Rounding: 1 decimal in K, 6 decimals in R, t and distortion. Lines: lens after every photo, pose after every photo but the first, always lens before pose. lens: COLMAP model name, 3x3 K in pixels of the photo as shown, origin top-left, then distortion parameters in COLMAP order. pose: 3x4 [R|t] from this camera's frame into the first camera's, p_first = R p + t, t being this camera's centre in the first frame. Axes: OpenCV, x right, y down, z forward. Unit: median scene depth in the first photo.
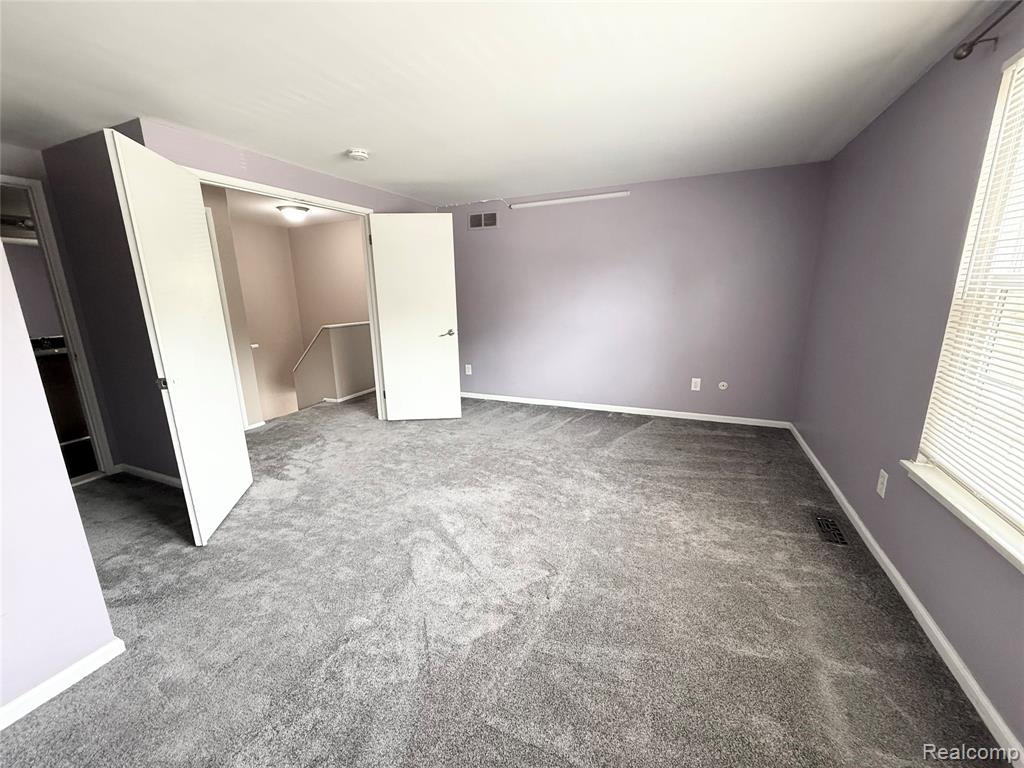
lens RADIAL K [[407.5, 0, 513.9], [0, 407.5, 382.1], [0, 0, 1]] dist [0.002008, -0.000590]
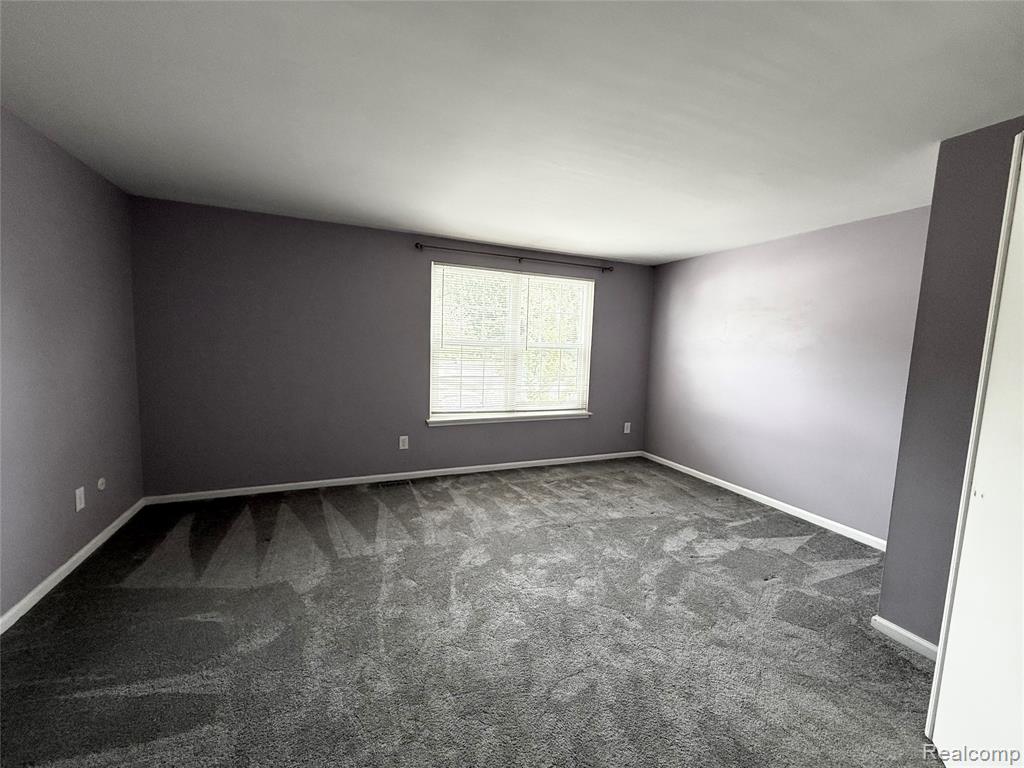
lens RADIAL K [[407.5, 0, 512.8], [0, 407.5, 385.5], [0, 0, 1]] dist [0.002008, -0.000590]
pose [[-0.734048, -0.069491, 0.675533, -0.393897], [0.141159, 0.957410, 0.251874, -0.218531], [-0.664265, 0.280245, -0.692975, 1.020088]]
